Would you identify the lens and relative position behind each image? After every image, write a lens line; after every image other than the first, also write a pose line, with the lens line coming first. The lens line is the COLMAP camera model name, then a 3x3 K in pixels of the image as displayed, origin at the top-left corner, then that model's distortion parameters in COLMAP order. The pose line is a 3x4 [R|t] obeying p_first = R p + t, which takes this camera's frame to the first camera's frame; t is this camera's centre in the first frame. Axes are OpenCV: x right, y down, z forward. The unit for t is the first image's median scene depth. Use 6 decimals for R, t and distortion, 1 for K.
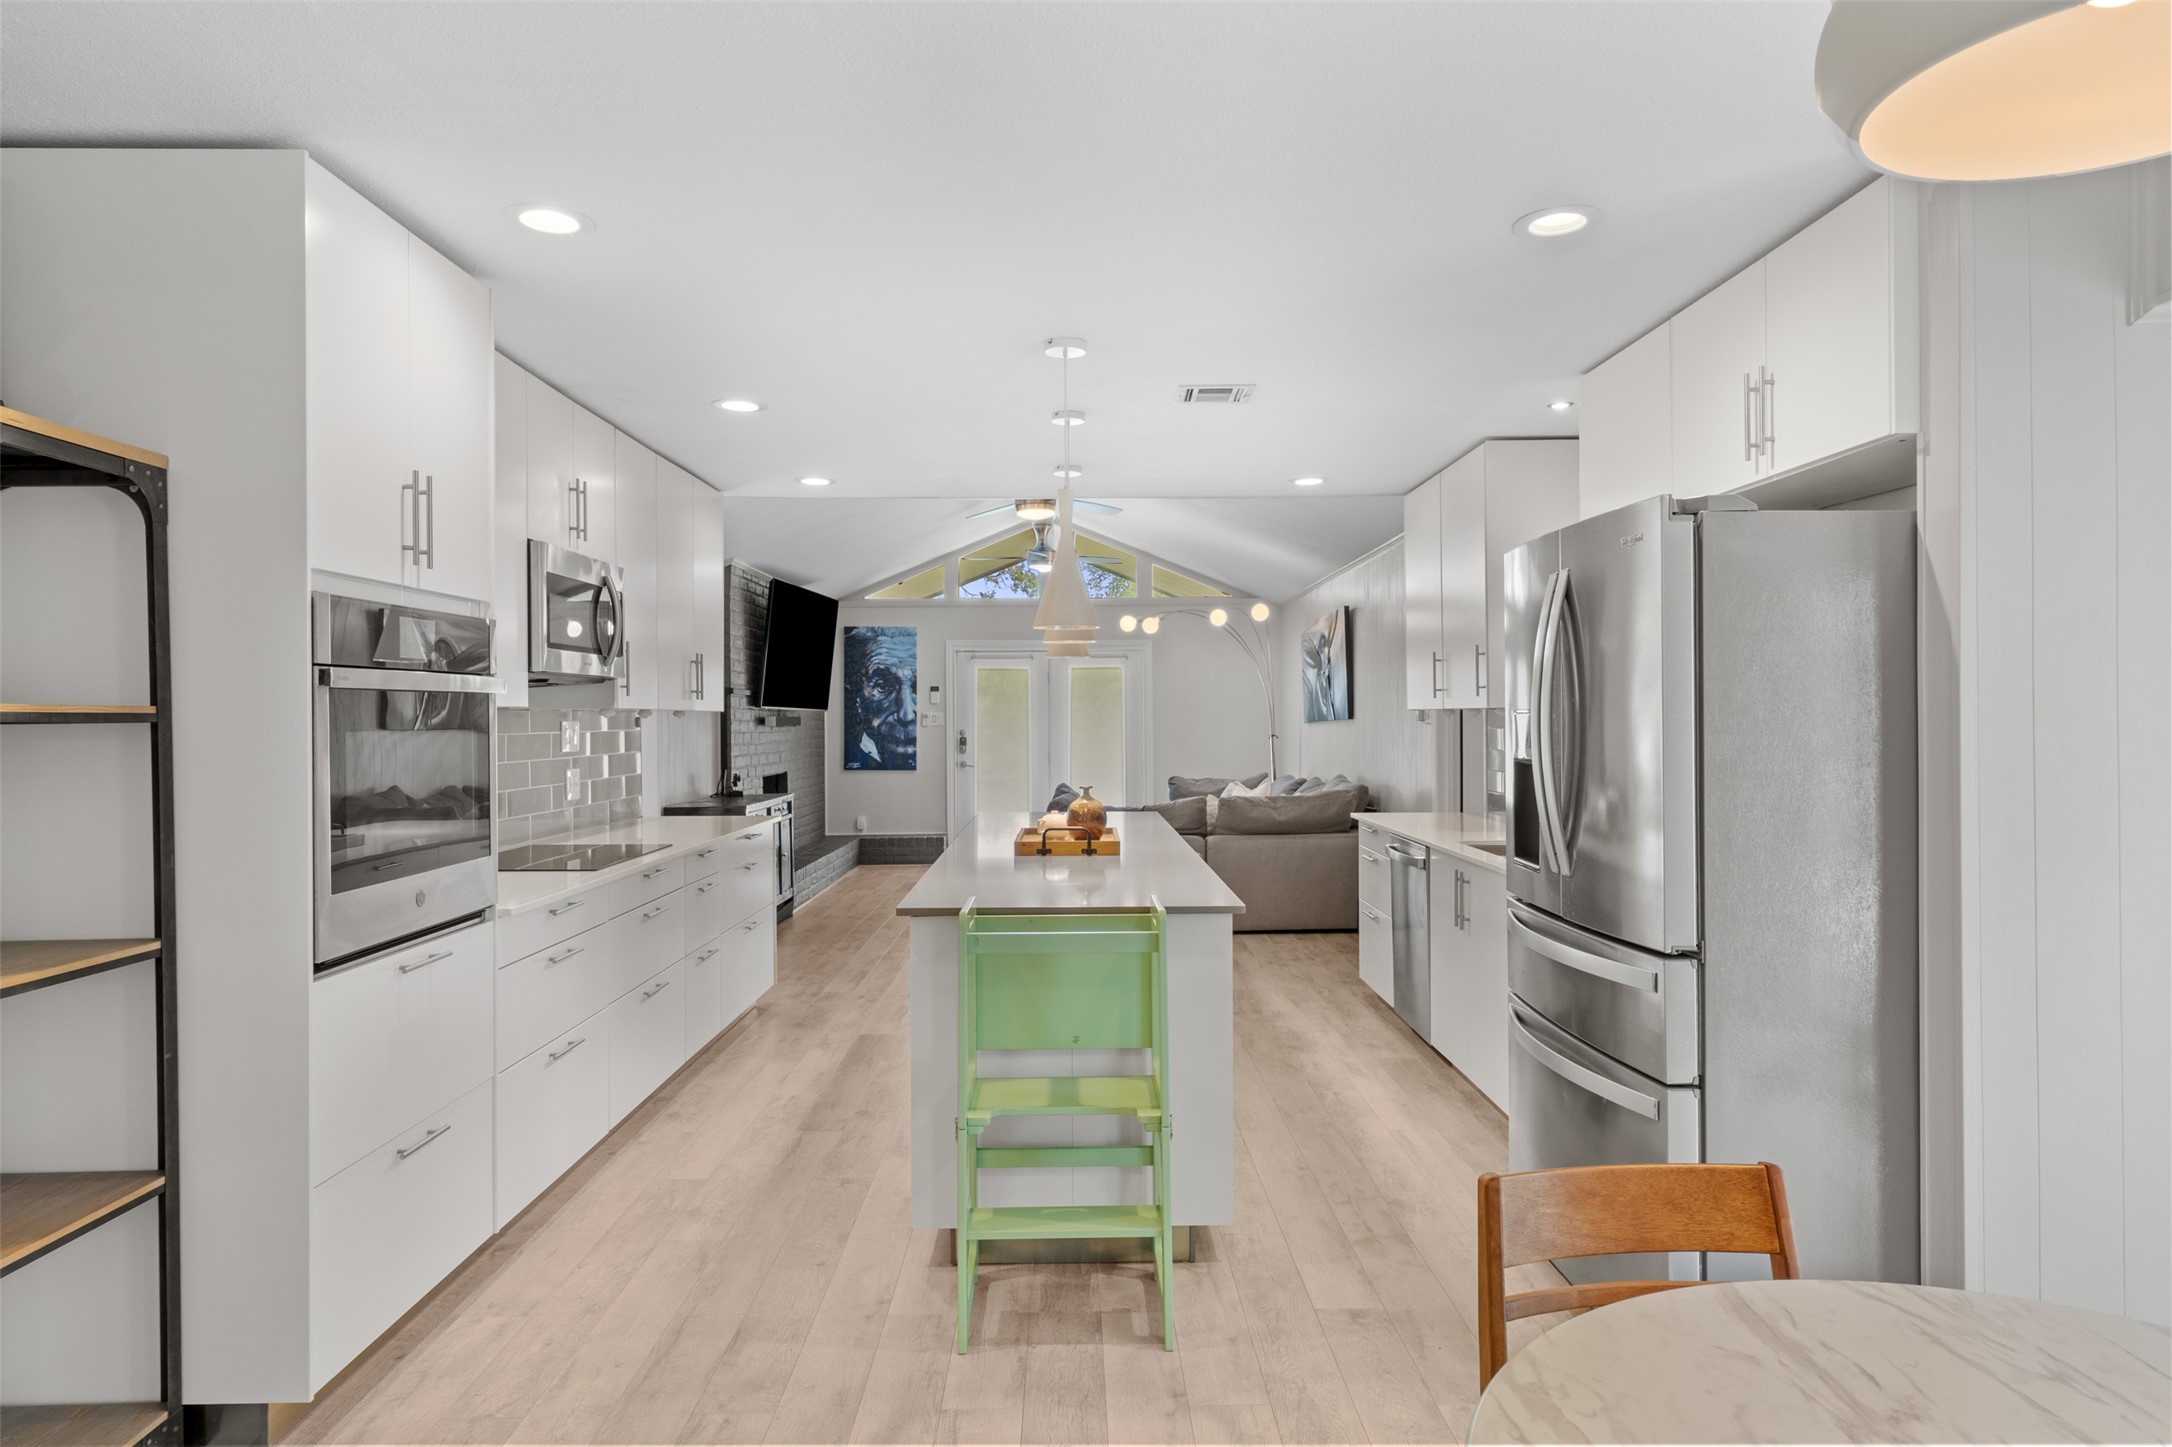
lens RADIAL K [[1320.6, 0, 1088.1], [0, 1320.6, 718.4], [0, 0, 1]] dist [0.009907, 0.002478]
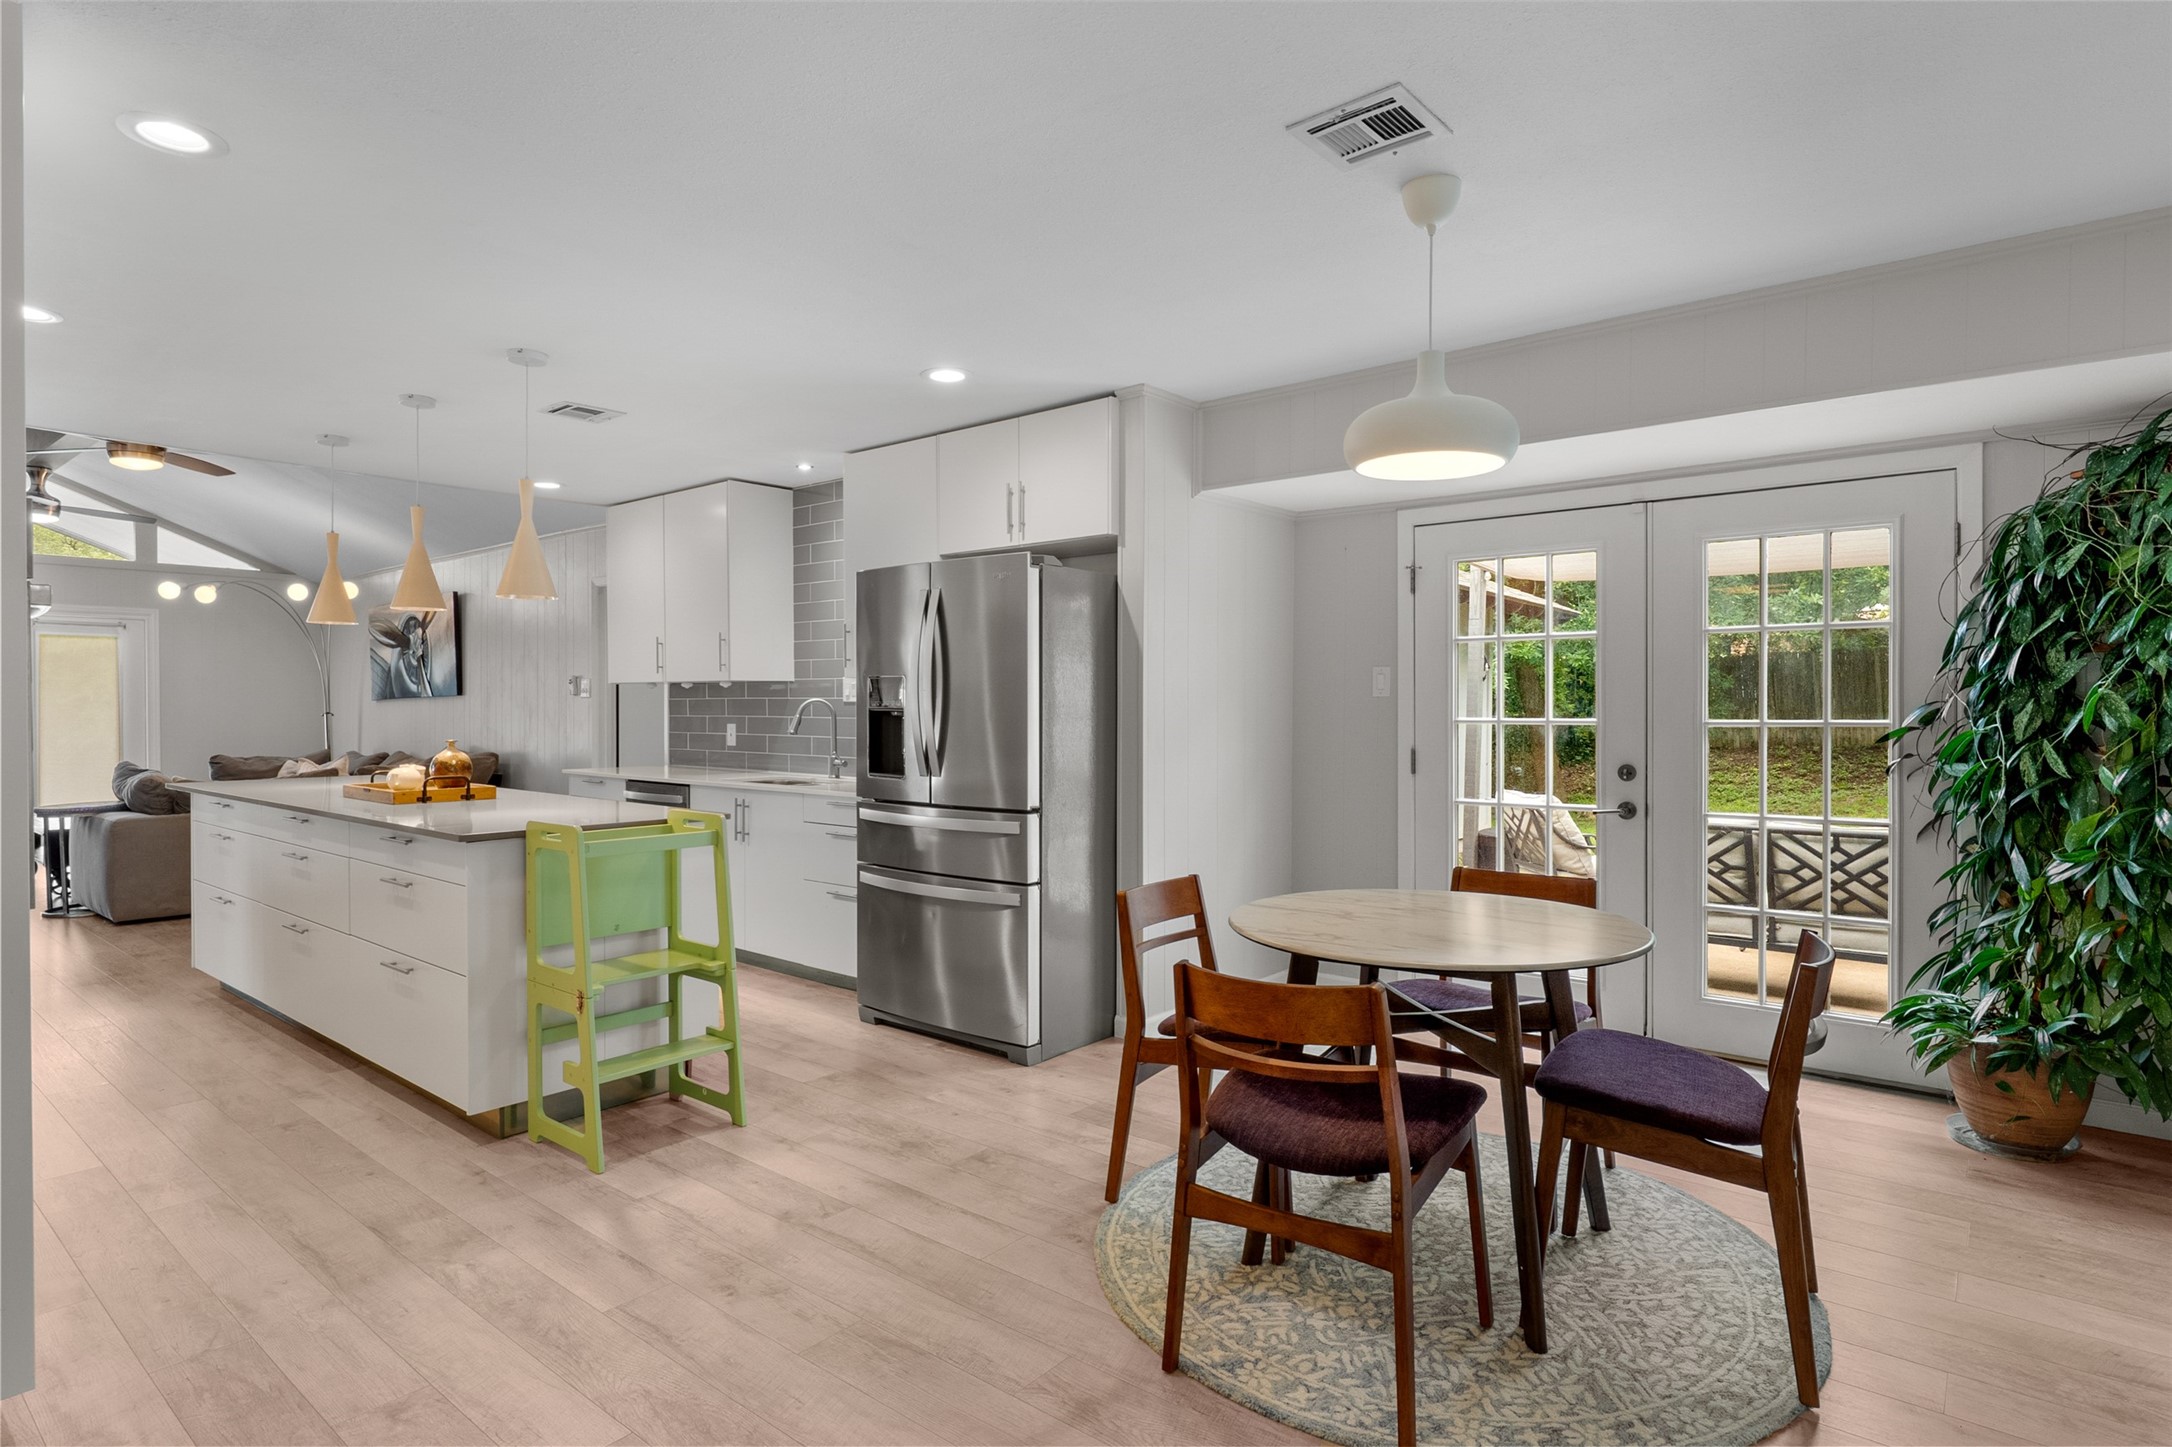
lens RADIAL K [[1134.6, 0, 1090.3], [0, 1134.6, 718.0], [0, 0, 1]] dist [0.003139, 0.000863]
pose [[0.648597, -0.002058, 0.761129, -0.529992], [-0.003923, 0.999974, 0.006047, 0.035213], [-0.761122, -0.006908, 0.648572, -0.040555]]
